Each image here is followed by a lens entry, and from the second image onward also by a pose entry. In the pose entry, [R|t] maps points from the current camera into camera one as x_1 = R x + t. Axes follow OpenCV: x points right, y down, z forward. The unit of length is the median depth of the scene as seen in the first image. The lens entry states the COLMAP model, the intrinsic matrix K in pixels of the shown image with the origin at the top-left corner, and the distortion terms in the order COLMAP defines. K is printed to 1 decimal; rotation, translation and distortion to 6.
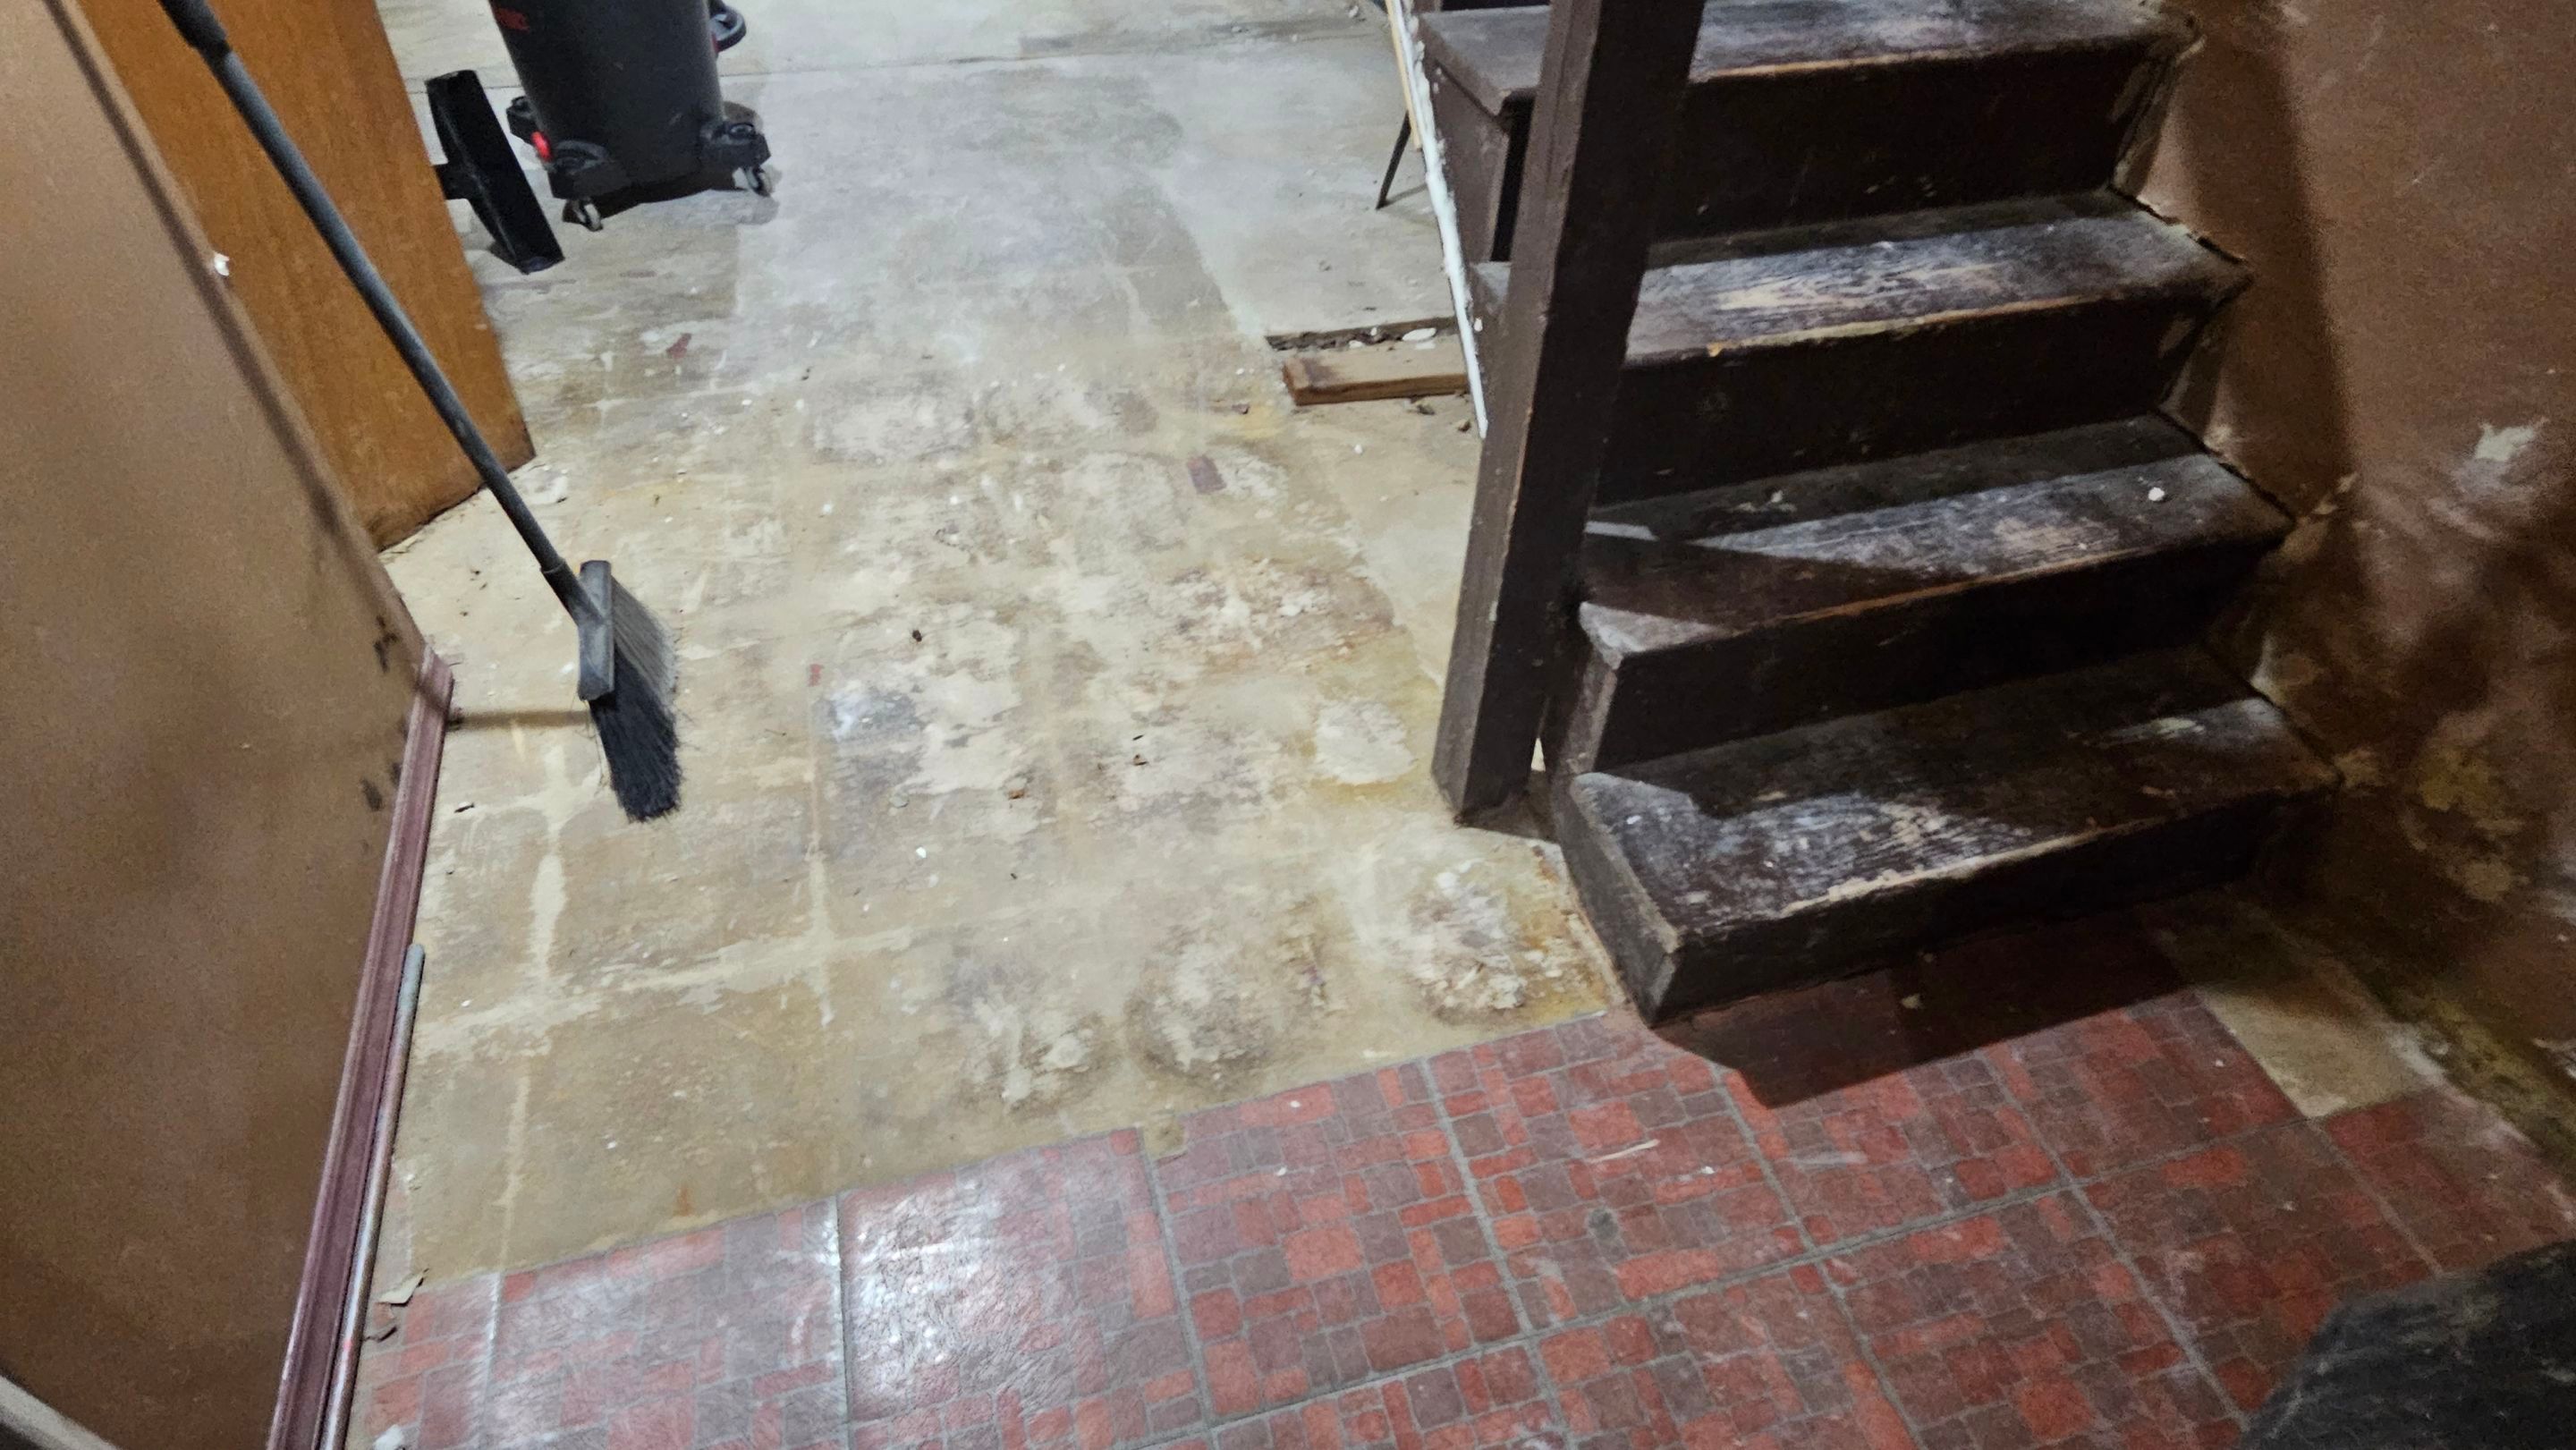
lens RADIAL K [[1368.7, 0, 1290.6], [0, 1368.7, 730.4], [0, 0, 1]] dist [-0.001523, 0.000453]
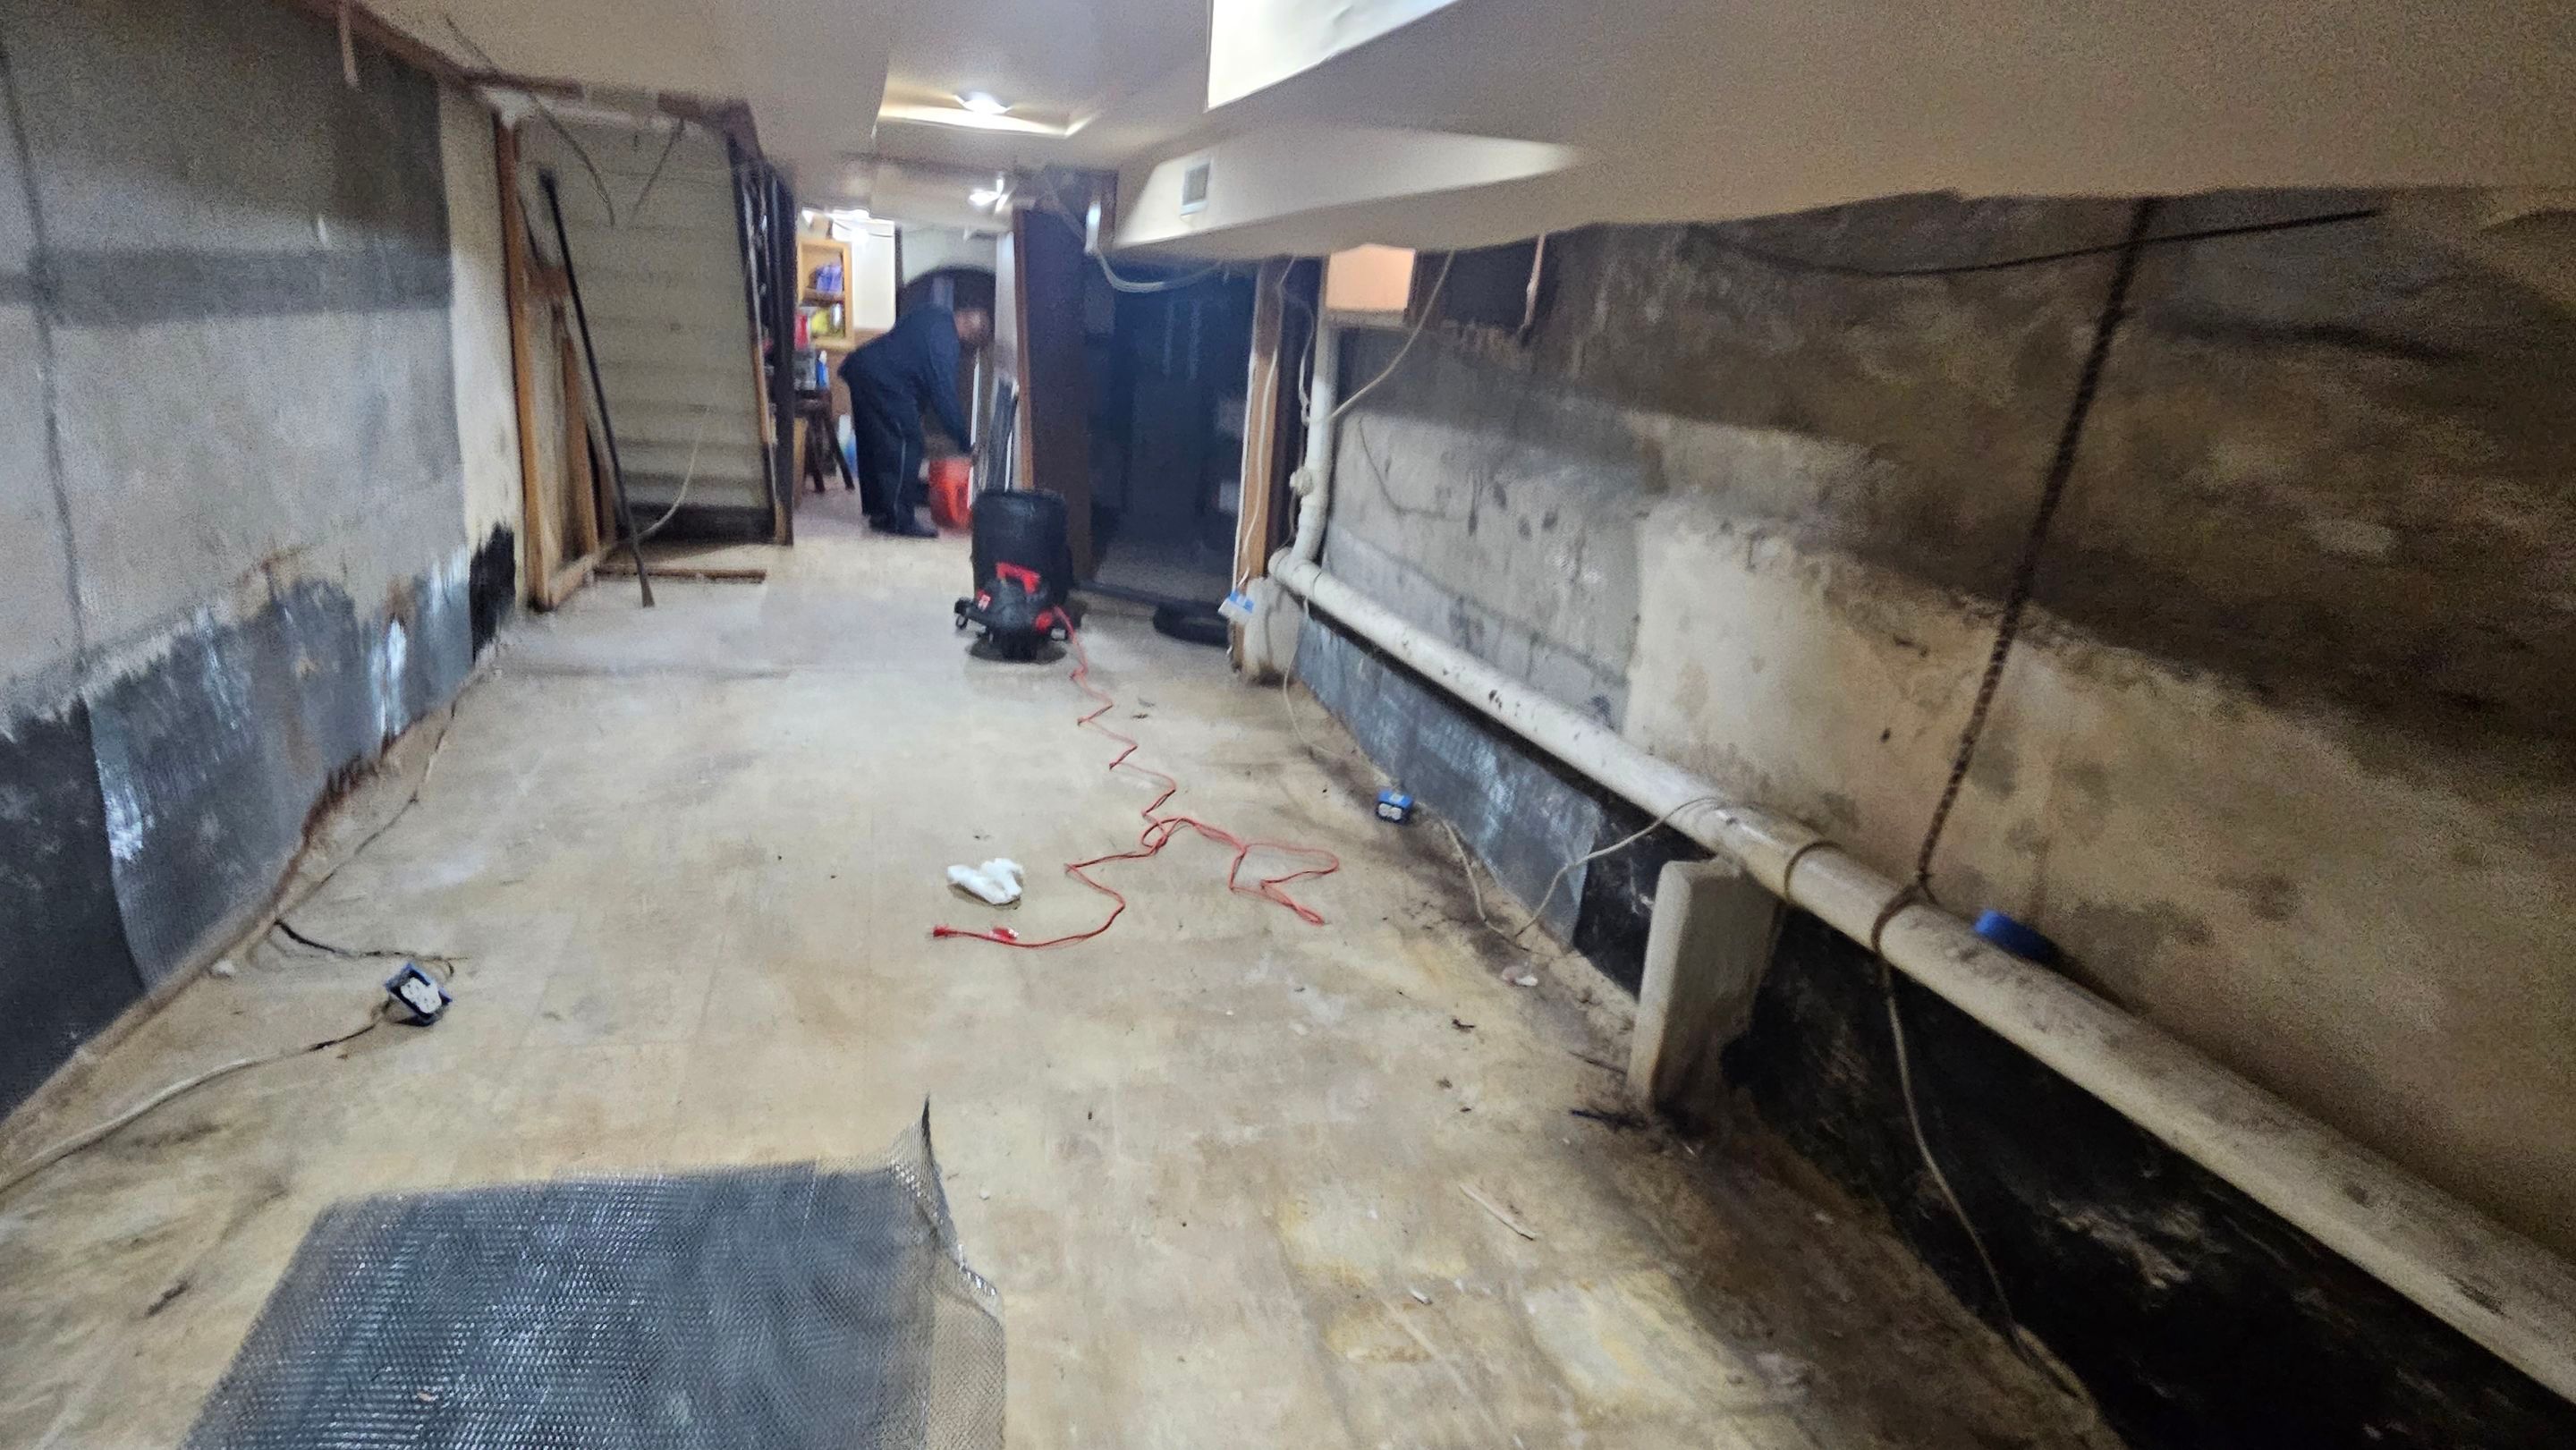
lens RADIAL K [[1376.0, 0, 1299.2], [0, 1376.0, 729.0], [0, 0, 1]] dist [-0.000416, 0.000178]
pose [[-0.992436, -0.117985, -0.033926, -1.271026], [-0.086253, 0.473466, 0.876579, -3.300769], [-0.087361, 0.872874, -0.480061, 3.154843]]
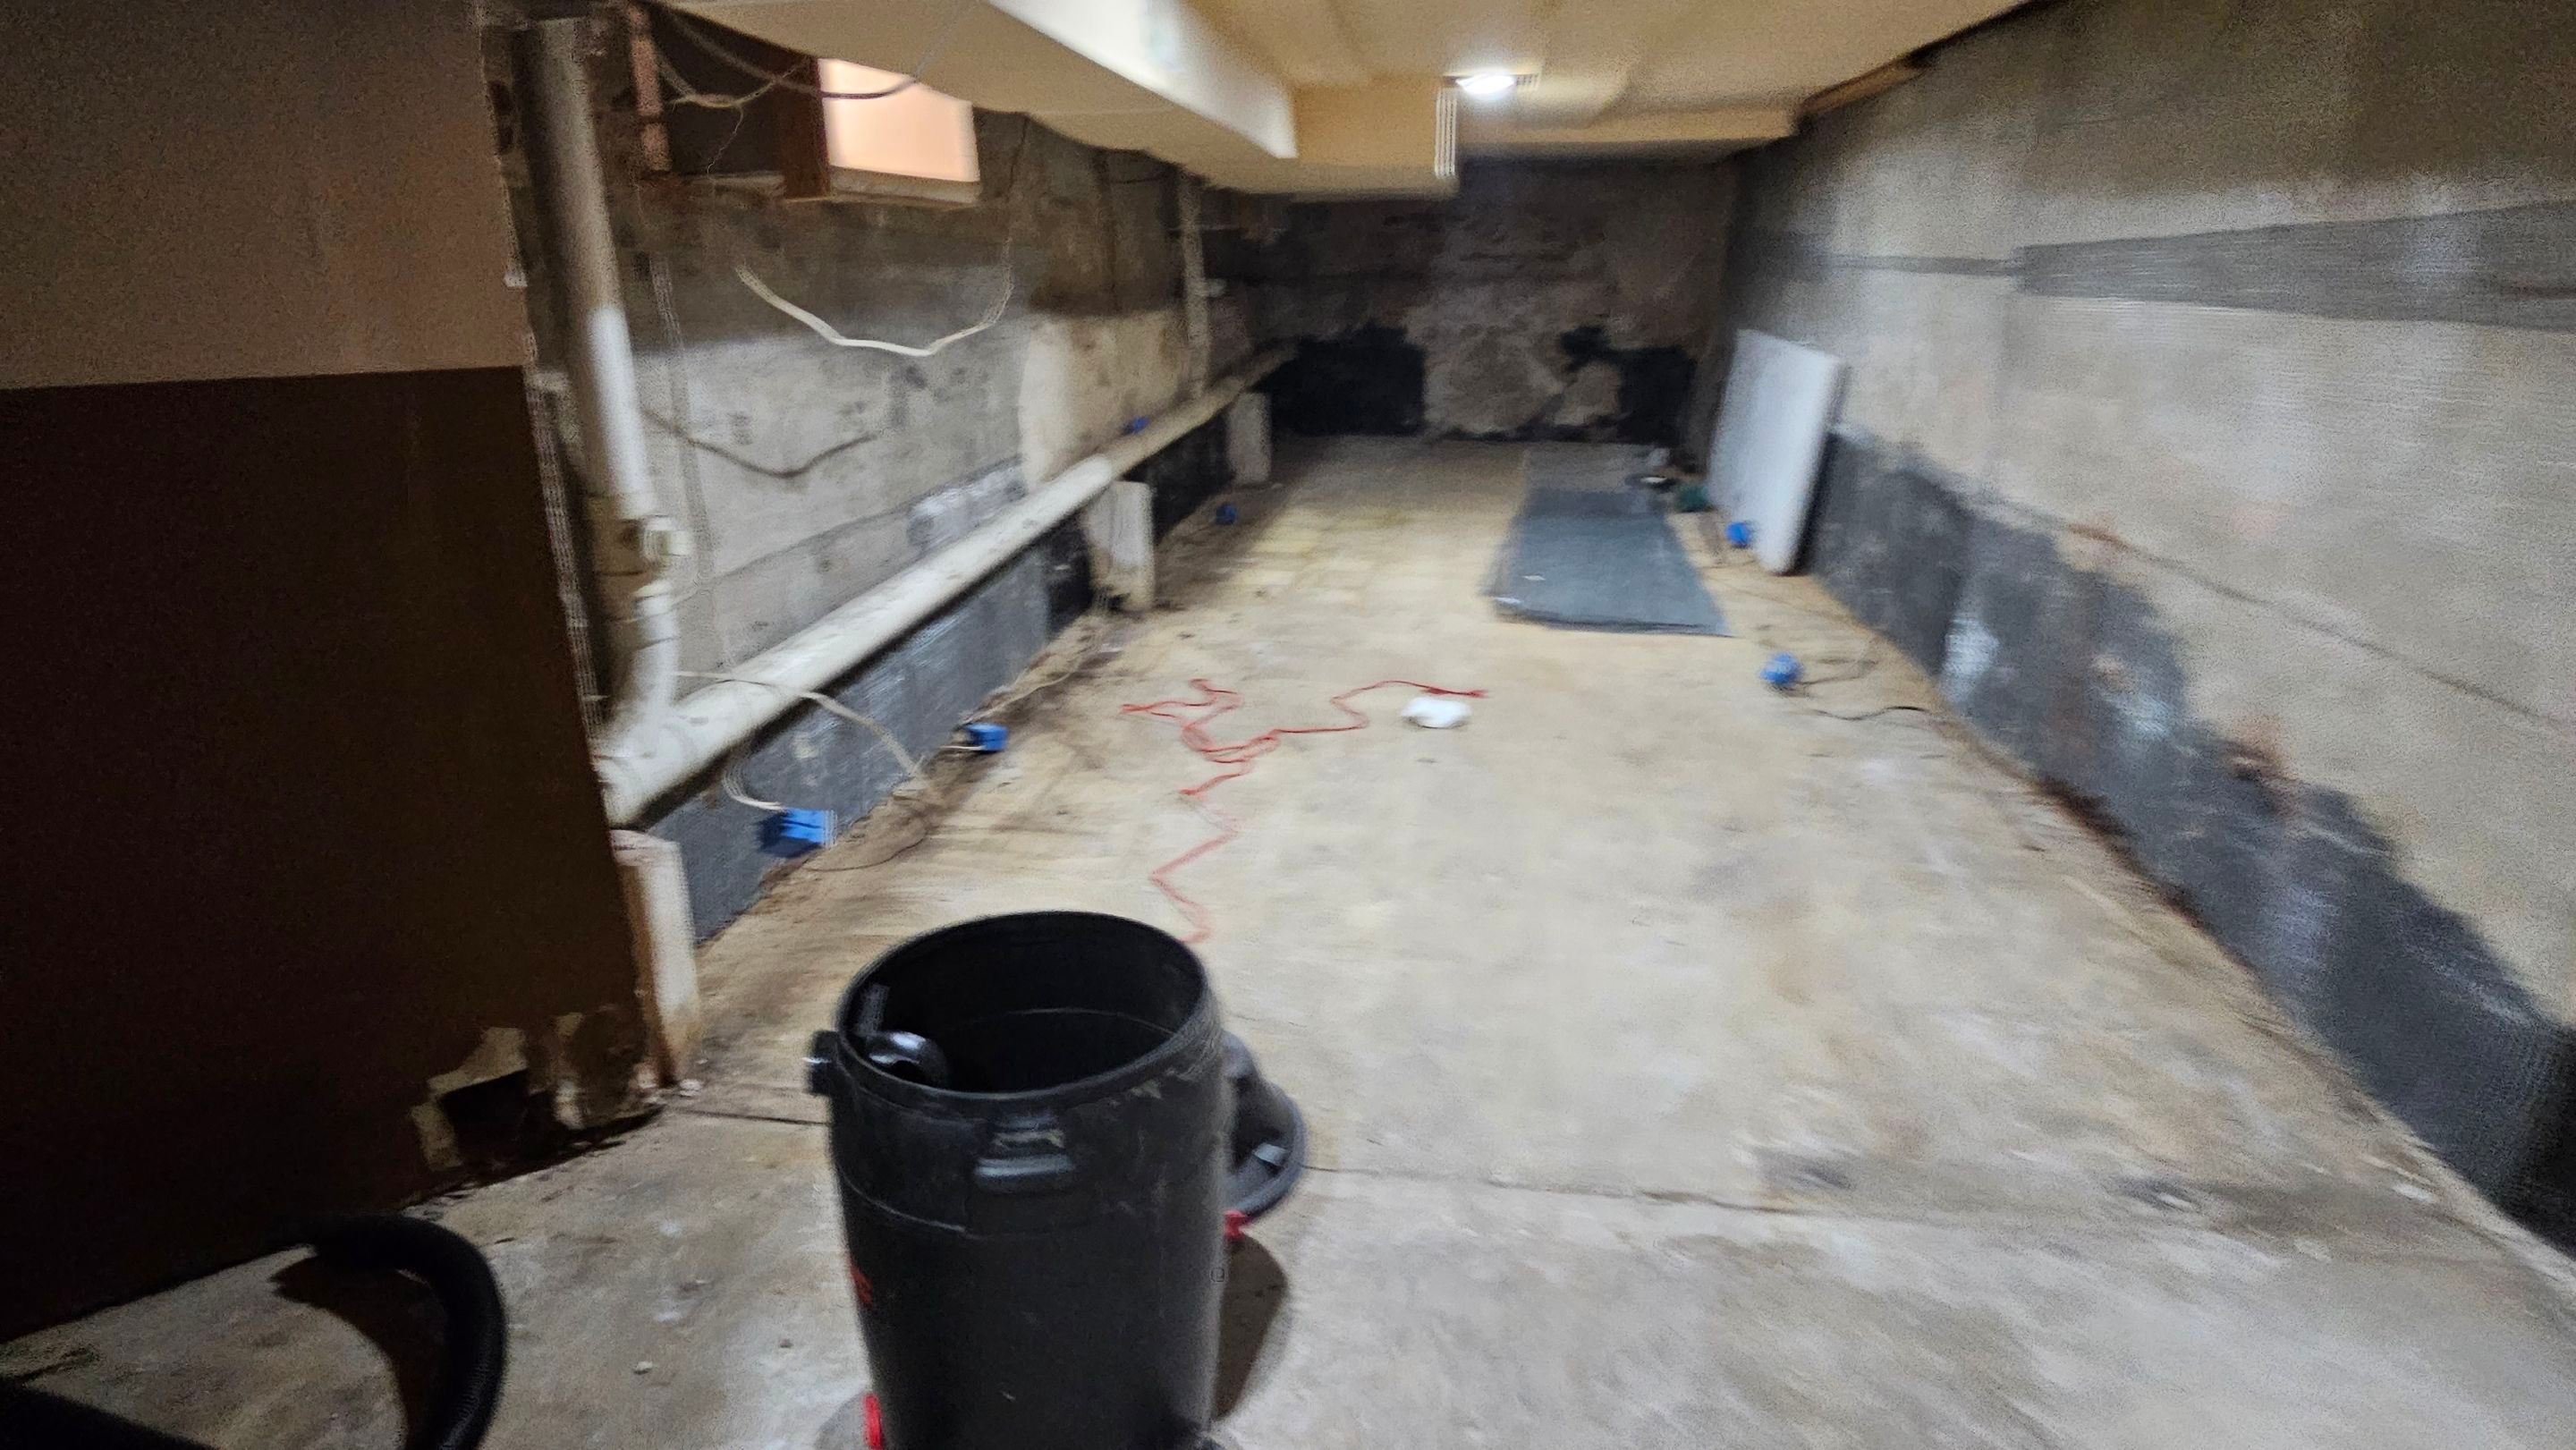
lens RADIAL K [[1387.4, 0, 1315.2], [0, 1387.4, 727.5], [0, 0, 1]] dist [0.004115, 0.000696]
pose [[0.918000, 0.095056, -0.385019, -0.304015], [-0.257915, 0.880592, -0.397540, -0.722188], [0.301256, 0.464244, 0.832900, 0.696861]]
